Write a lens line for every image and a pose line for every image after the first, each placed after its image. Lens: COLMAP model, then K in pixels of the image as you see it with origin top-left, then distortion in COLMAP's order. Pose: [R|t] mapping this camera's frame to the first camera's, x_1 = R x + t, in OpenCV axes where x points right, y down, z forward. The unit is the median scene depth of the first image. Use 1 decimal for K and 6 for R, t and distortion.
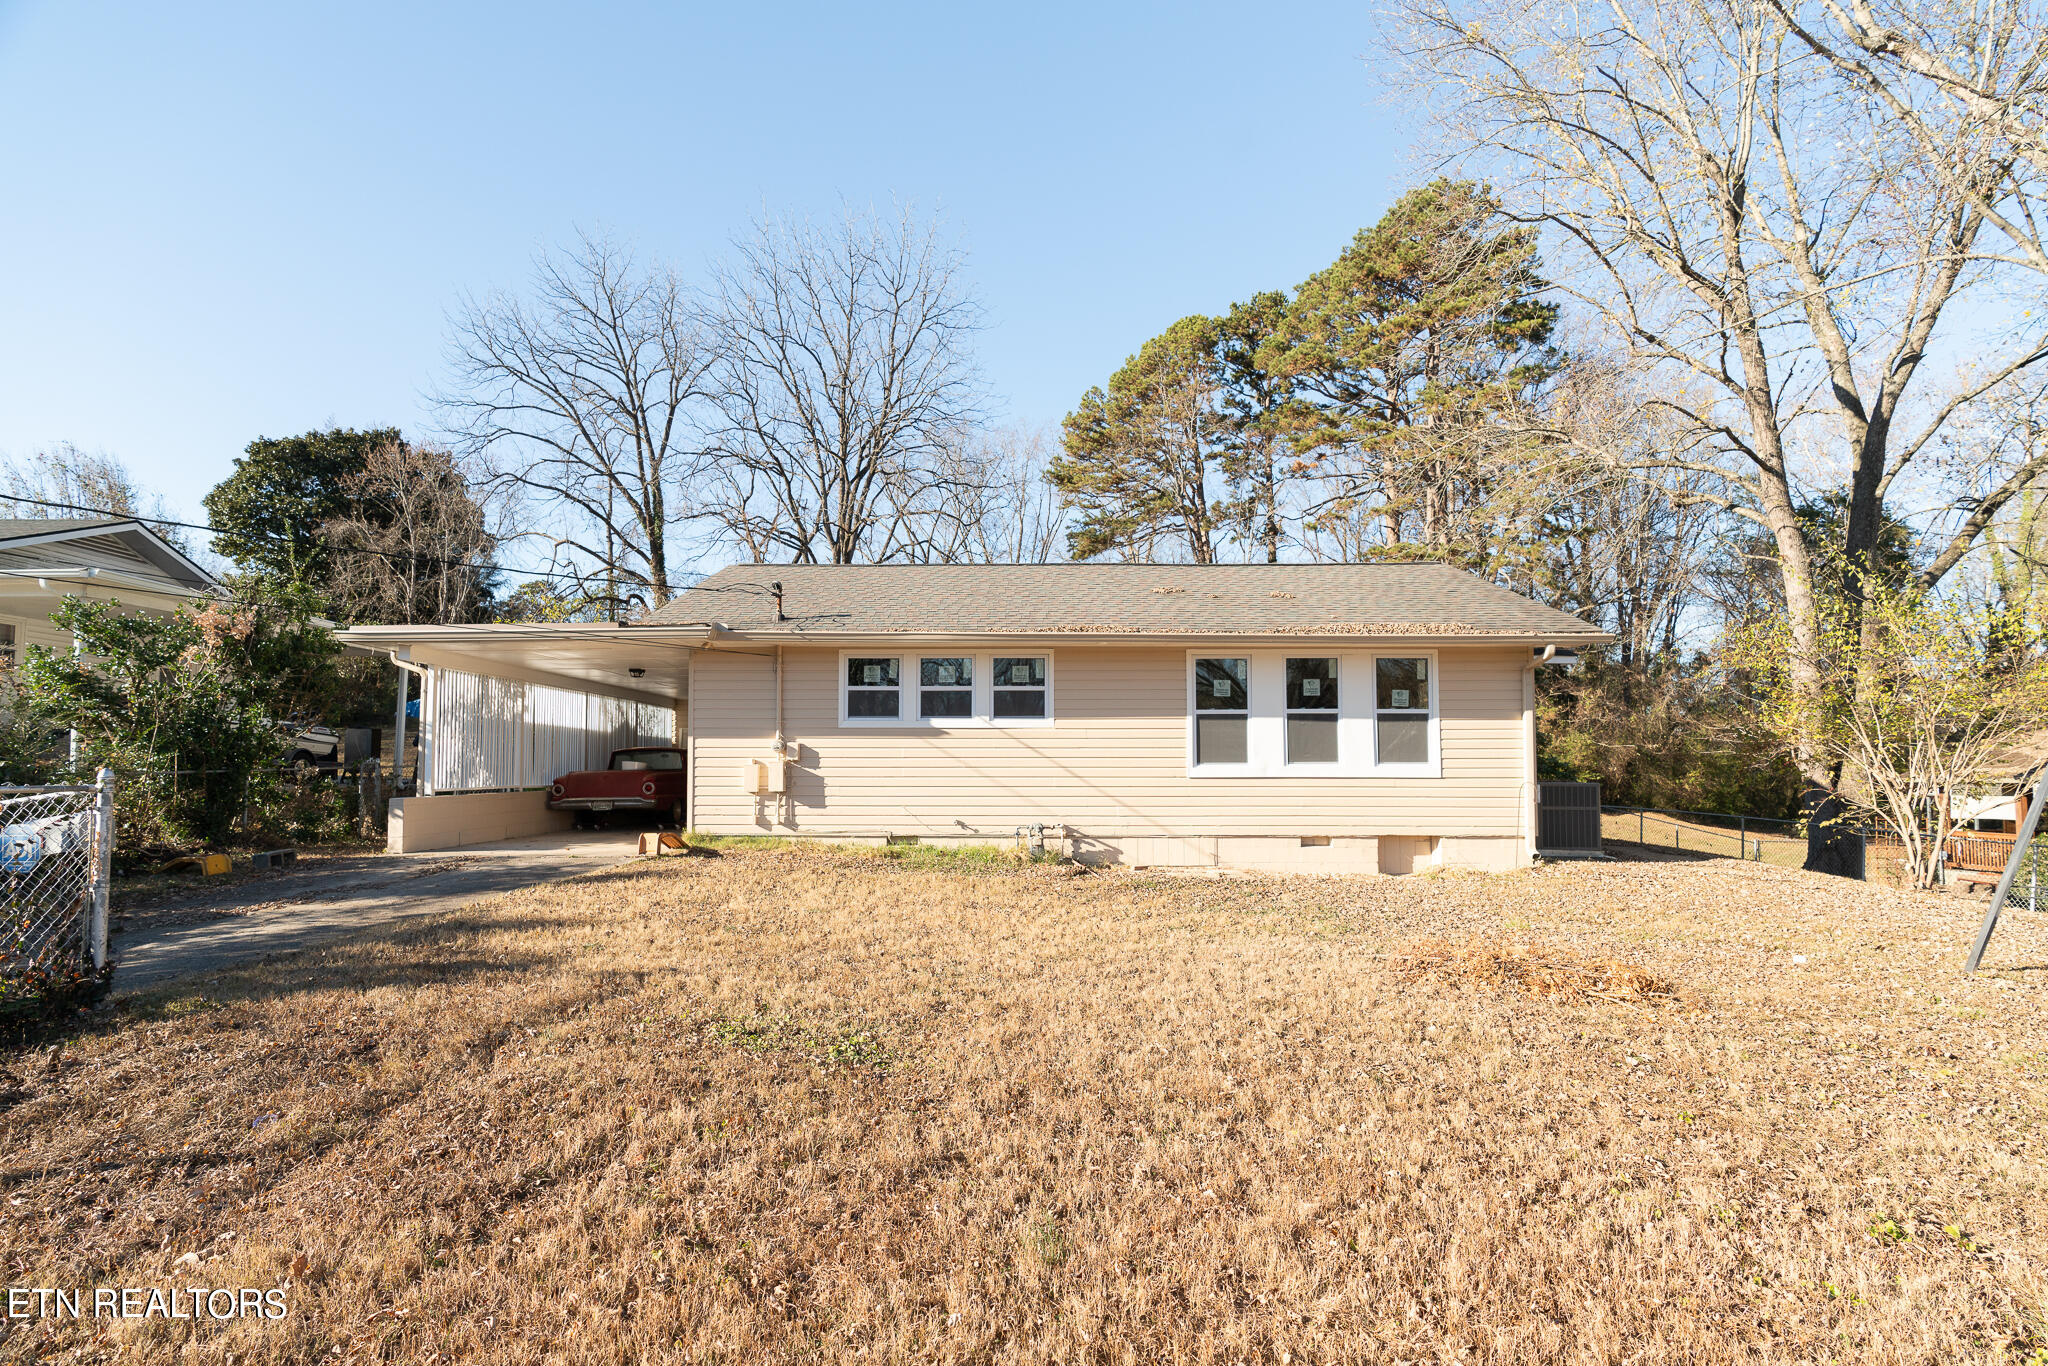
lens RADIAL K [[931.7, 0, 1043.2], [0, 931.7, 724.2], [0, 0, 1]] dist [-0.001953, -0.000582]
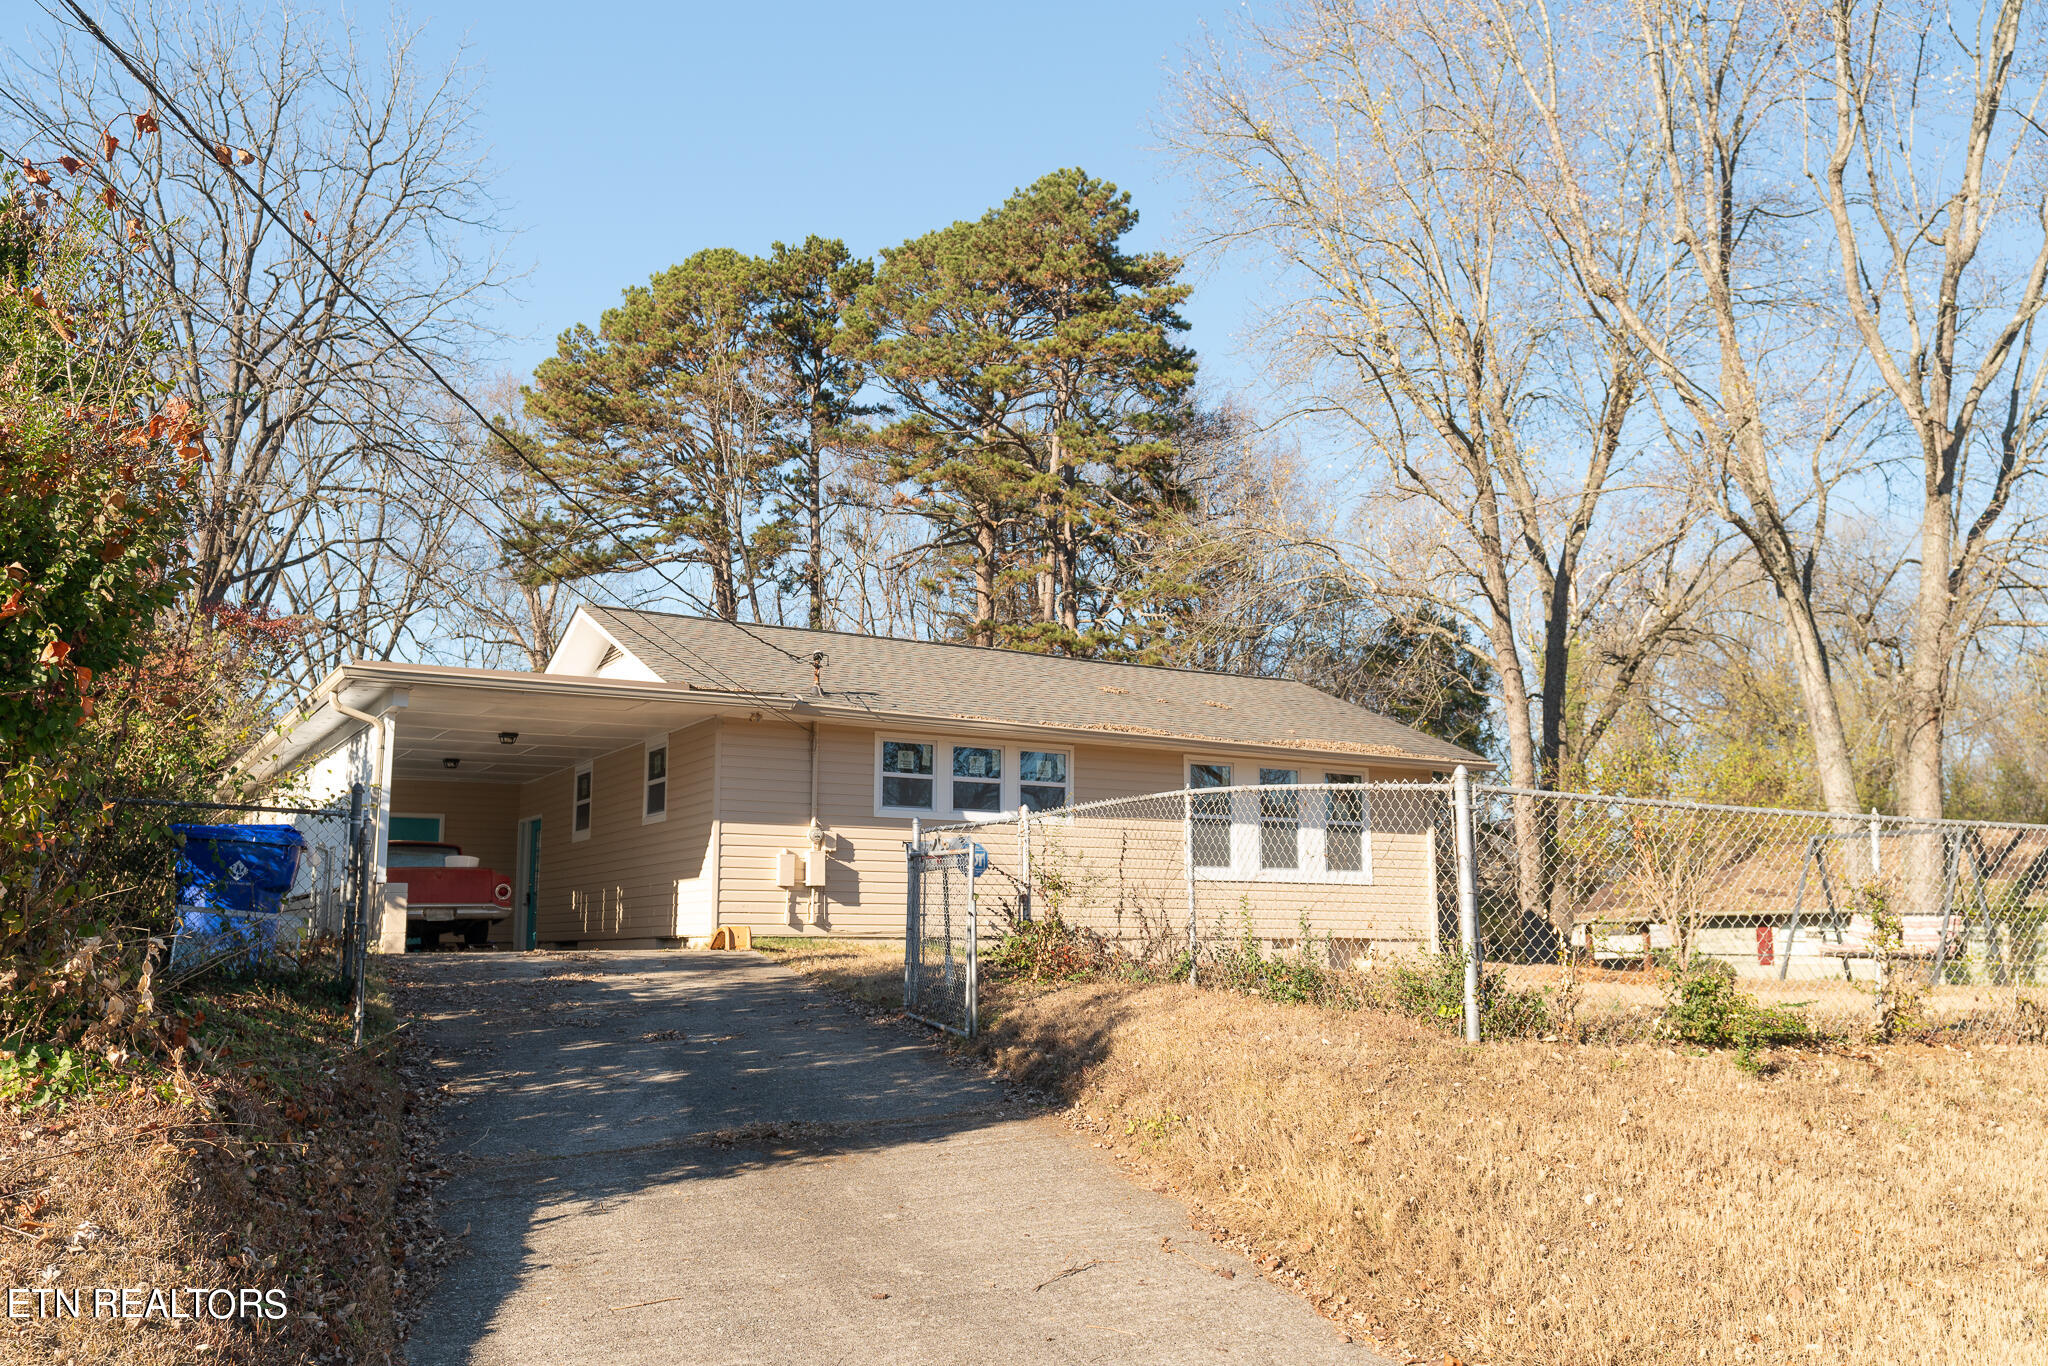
lens RADIAL K [[1790.3, 0, 1024.0], [0, 1790.3, 683.0], [0, 0, 1]] dist [0.010514, 0.002696]
pose [[0.838263, 0.081095, 0.539202, -1.045103], [-0.018813, 0.992591, -0.120036, 0.080549], [-0.544942, 0.090478, 0.833578, -0.541157]]
